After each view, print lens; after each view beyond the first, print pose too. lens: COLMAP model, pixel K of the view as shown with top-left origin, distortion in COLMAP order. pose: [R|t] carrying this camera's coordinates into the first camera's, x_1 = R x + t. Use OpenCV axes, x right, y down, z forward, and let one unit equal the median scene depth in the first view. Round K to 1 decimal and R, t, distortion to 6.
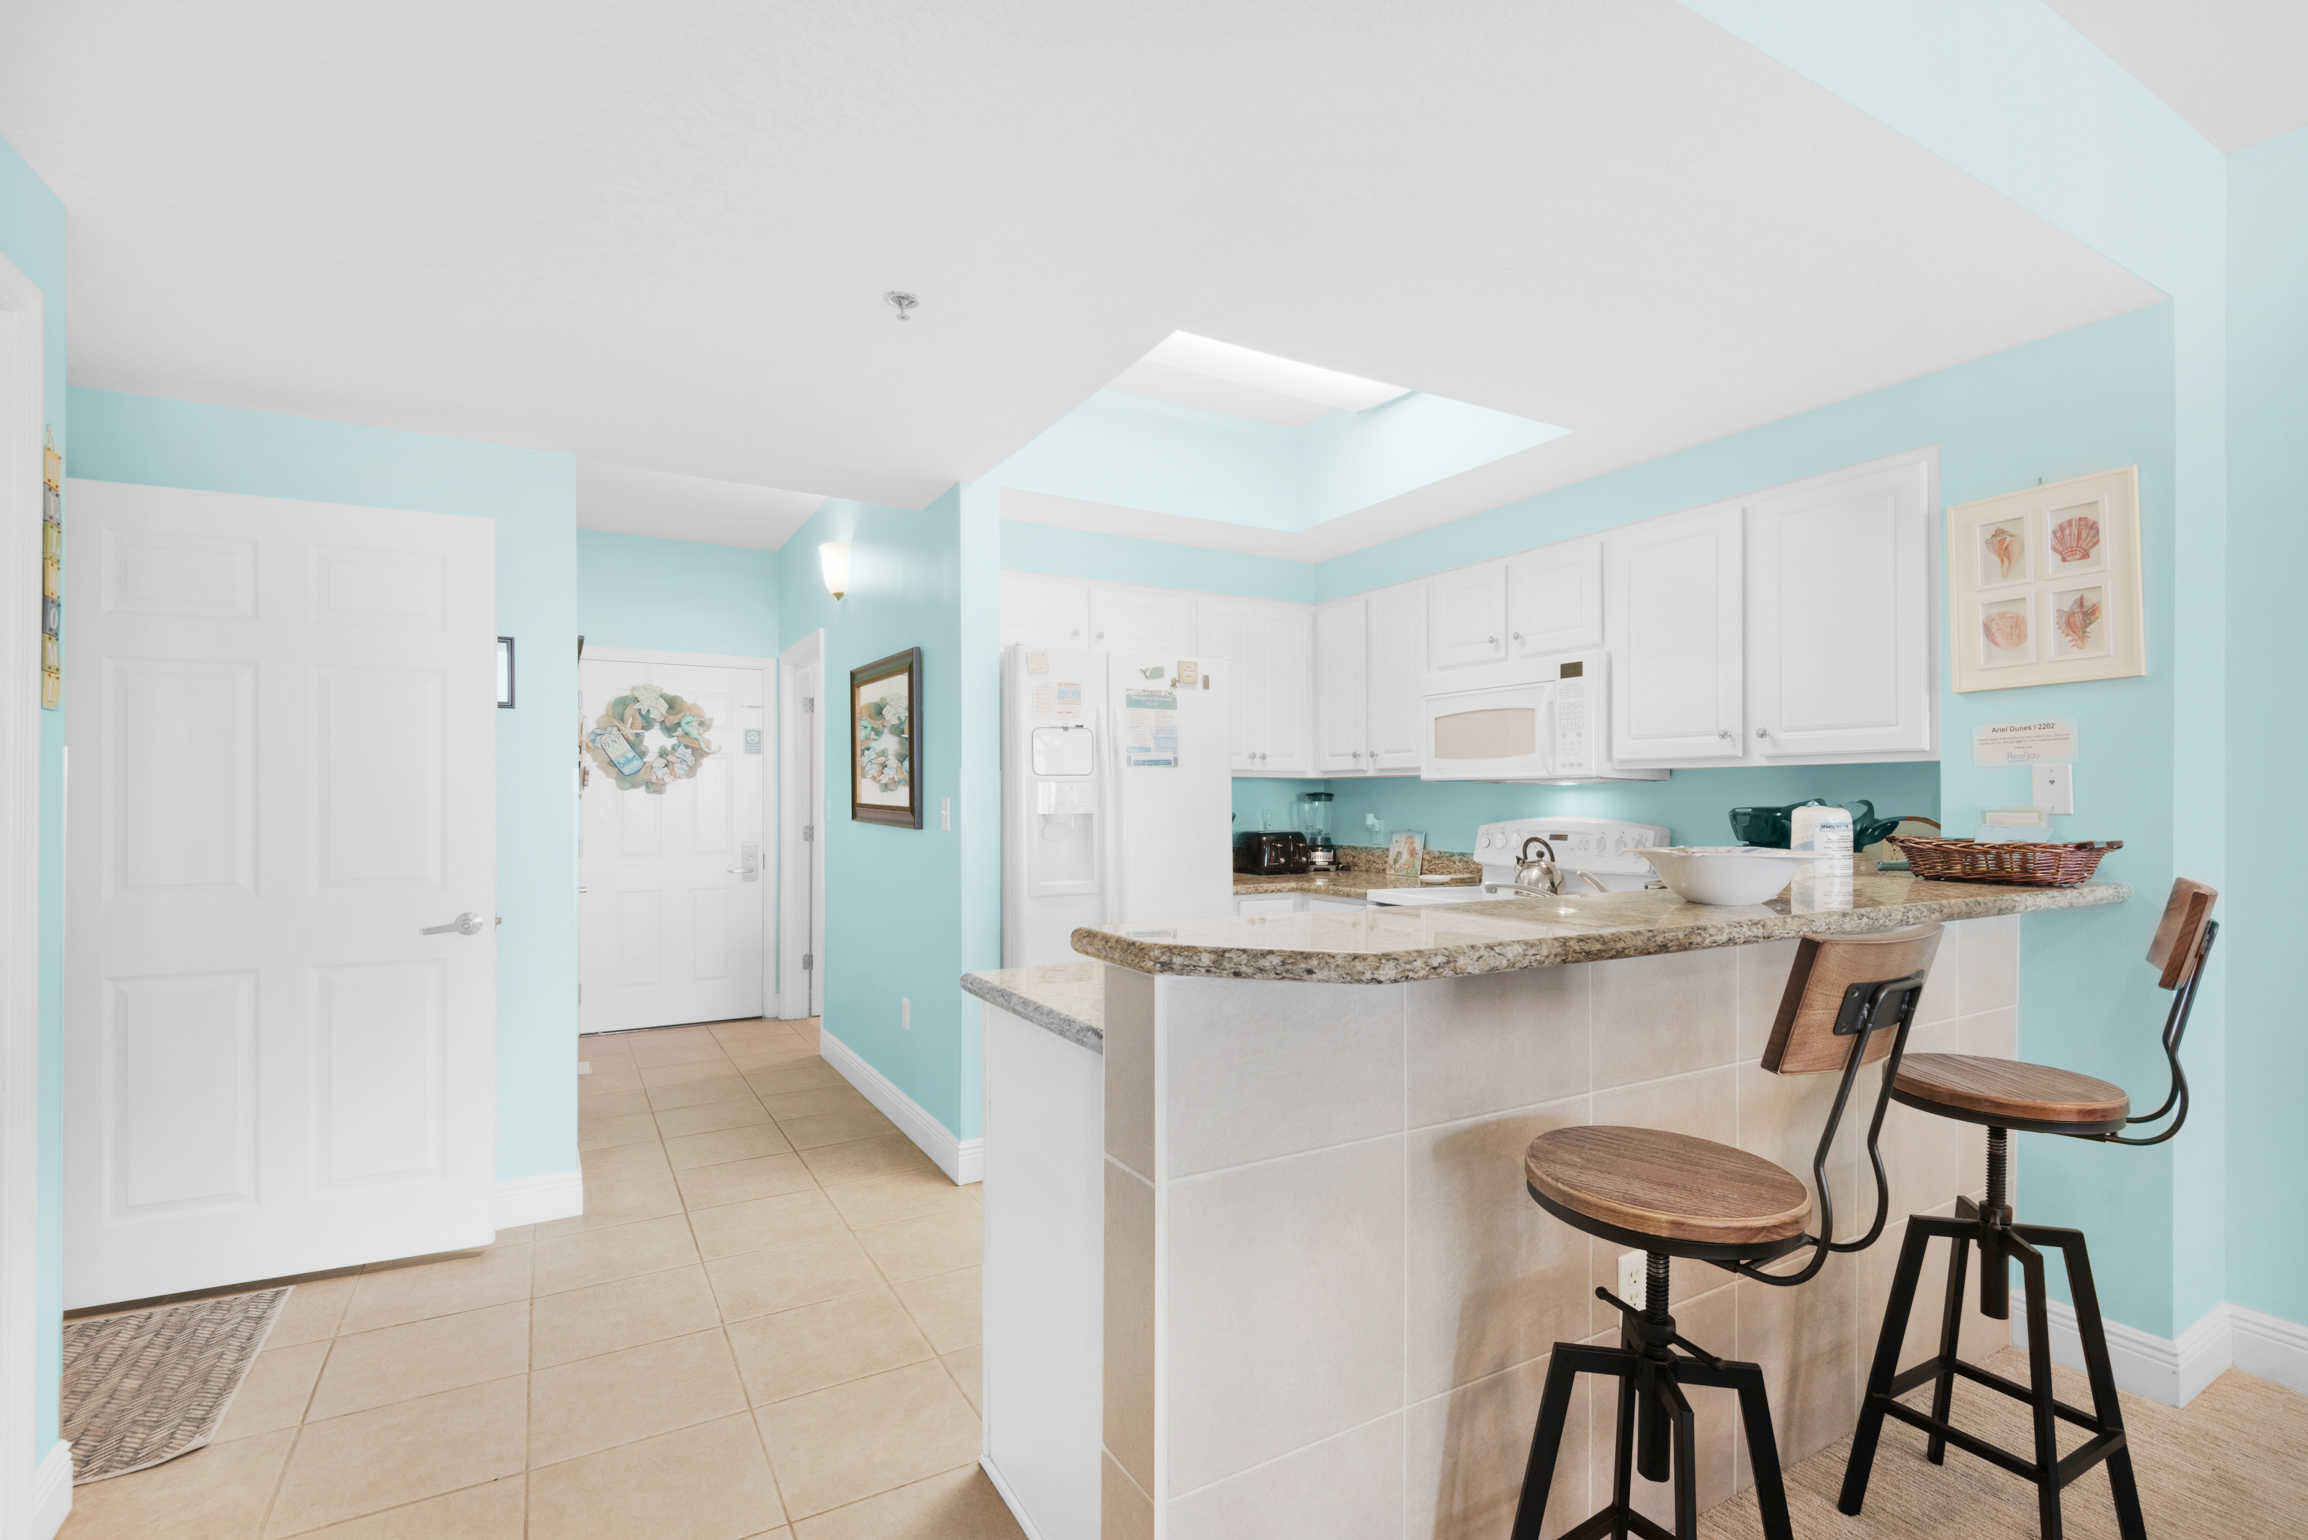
lens RADIAL K [[1059.7, 0, 1152.6], [0, 1059.7, 798.4], [0, 0, 1]] dist [0.002640, -0.000539]
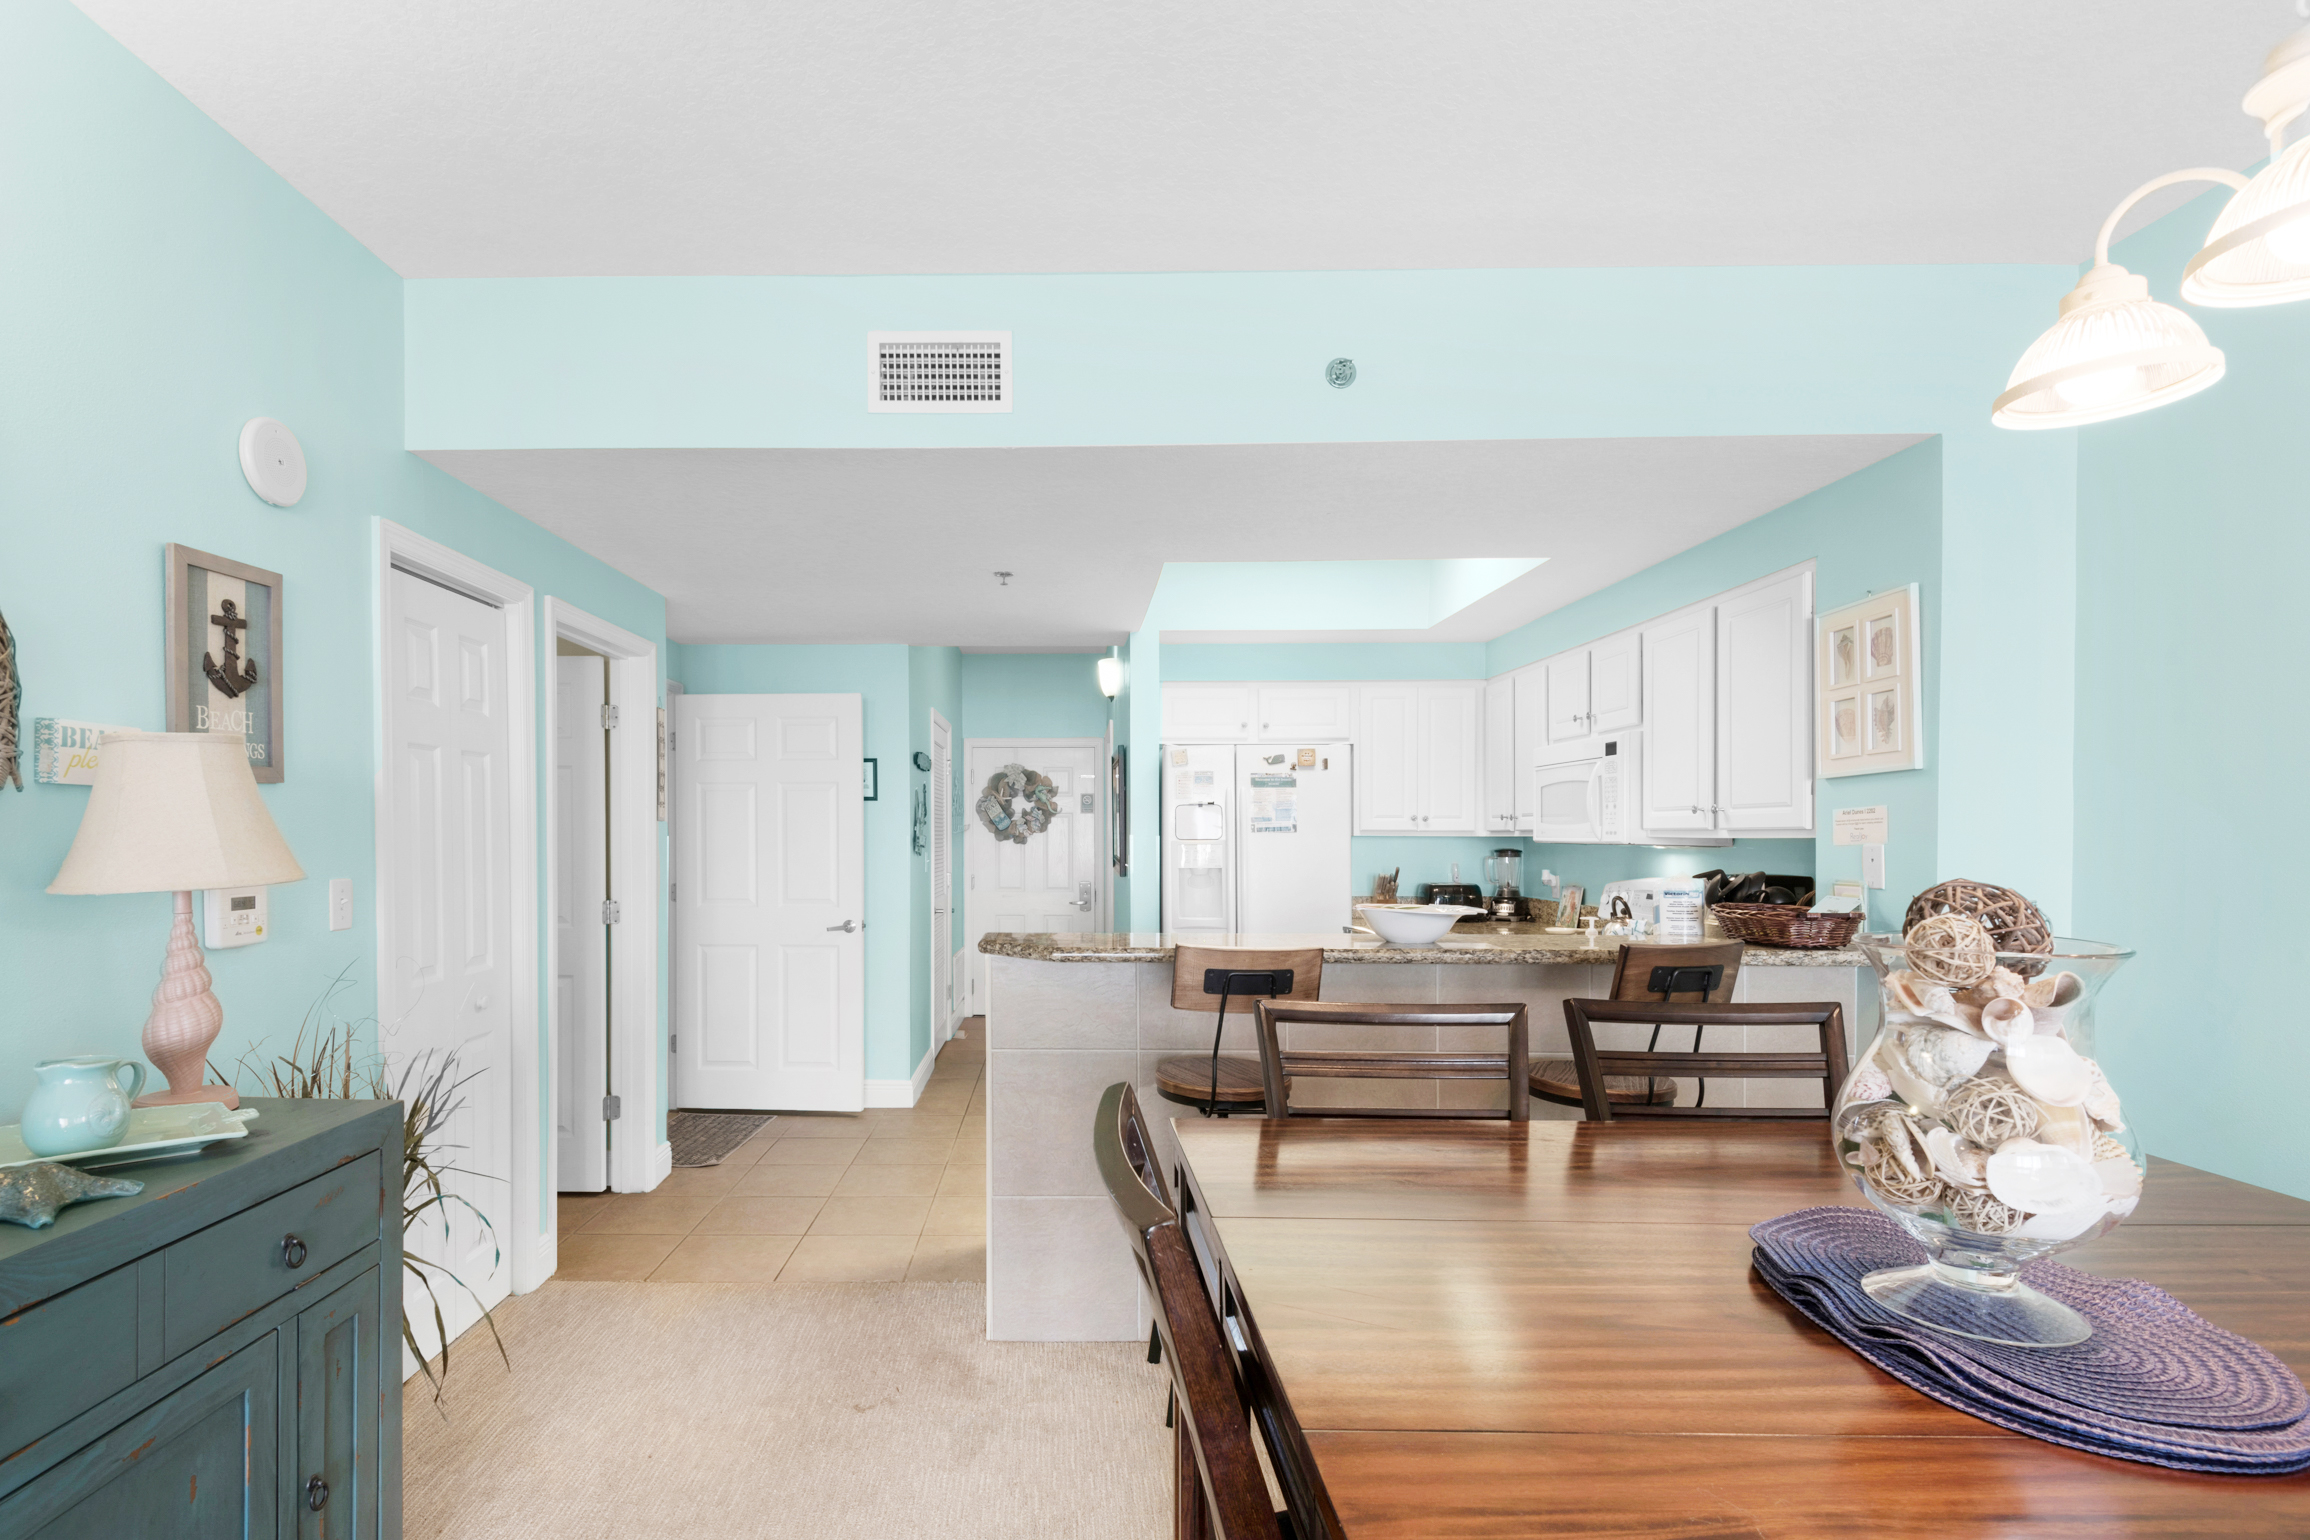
lens RADIAL K [[1109.8, 0, 1014.3], [0, 1109.8, 835.6], [0, 0, 1]] dist [0.001796, -0.000120]
pose [[0.843826, 0.001761, -0.536615, 0.448191], [-0.001501, 0.999998, 0.000923, -0.025986], [0.536615, 0.000027, 0.843827, -0.309783]]
